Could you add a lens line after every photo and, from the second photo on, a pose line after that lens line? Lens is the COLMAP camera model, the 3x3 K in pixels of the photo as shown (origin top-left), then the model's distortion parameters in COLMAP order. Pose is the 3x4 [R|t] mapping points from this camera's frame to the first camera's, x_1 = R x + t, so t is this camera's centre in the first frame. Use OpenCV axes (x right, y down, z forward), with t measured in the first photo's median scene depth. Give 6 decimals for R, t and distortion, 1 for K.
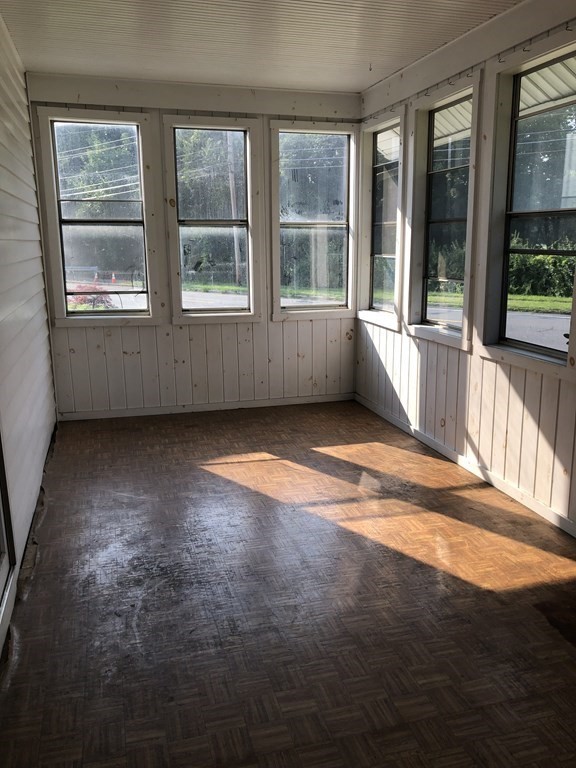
lens RADIAL K [[618.7, 0, 287.8], [0, 618.7, 382.5], [0, 0, 1]] dist [0.023050, -0.015920]
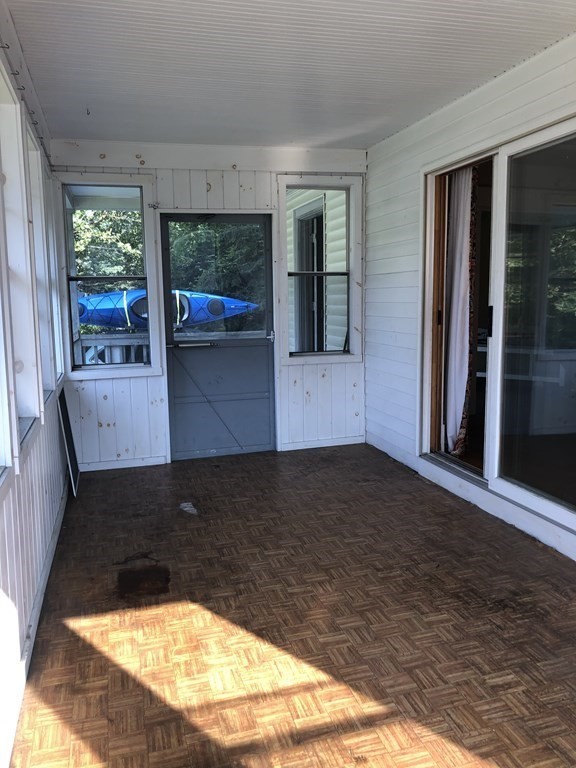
lens RADIAL K [[618.7, 0, 287.5], [0, 618.7, 382.5], [0, 0, 1]] dist [0.023050, -0.015920]
pose [[-0.999790, 0.020128, 0.003970, 0.117131], [0.020247, 0.936845, 0.349158, -0.341003], [0.003308, 0.349165, -0.937055, 1.543211]]
